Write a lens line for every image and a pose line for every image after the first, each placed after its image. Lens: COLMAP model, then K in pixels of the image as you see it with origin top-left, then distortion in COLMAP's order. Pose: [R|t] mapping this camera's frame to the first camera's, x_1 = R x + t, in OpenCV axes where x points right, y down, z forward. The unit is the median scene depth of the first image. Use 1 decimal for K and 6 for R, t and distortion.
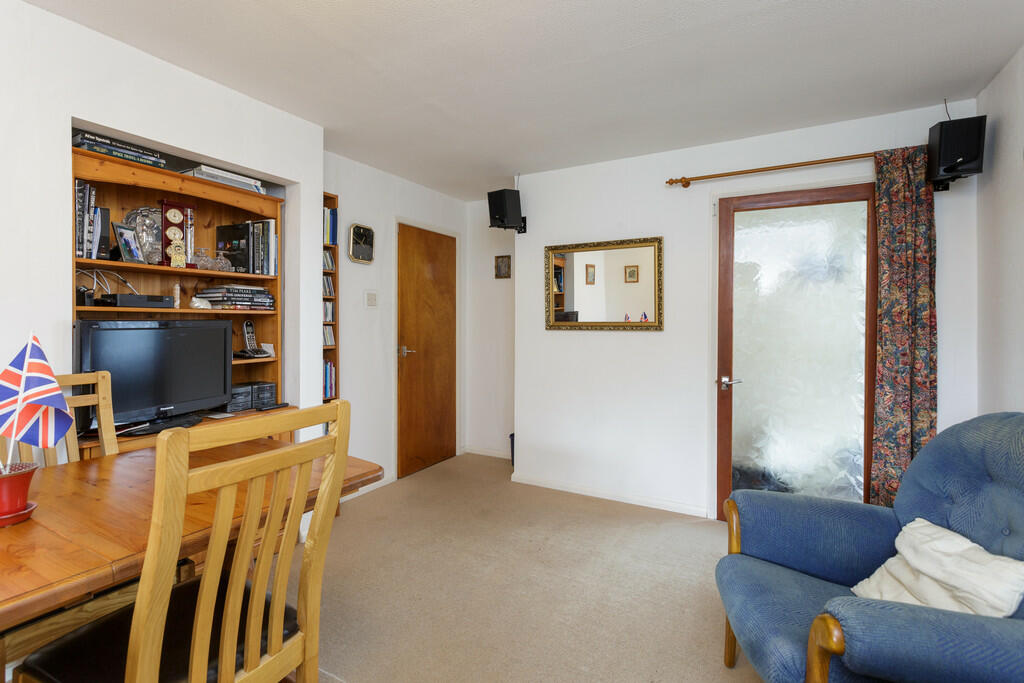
lens RADIAL K [[479.7, 0, 513.5], [0, 479.7, 331.6], [0, 0, 1]] dist [0.000713, 0.000251]
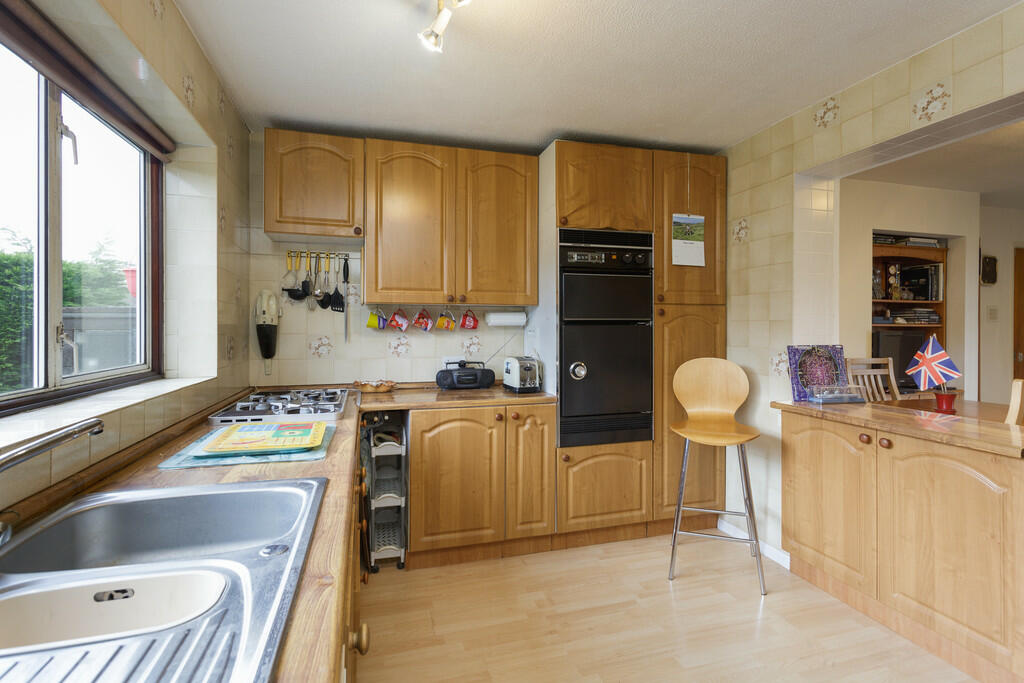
lens RADIAL K [[479.7, 0, 510.6], [0, 479.7, 341.1], [0, 0, 1]] dist [0.000713, 0.000251]
pose [[0.714016, 0.003001, -0.700123, -0.429156], [-0.010552, 0.999923, -0.006475, 0.033742], [0.700050, 0.012010, 0.713993, -1.036786]]
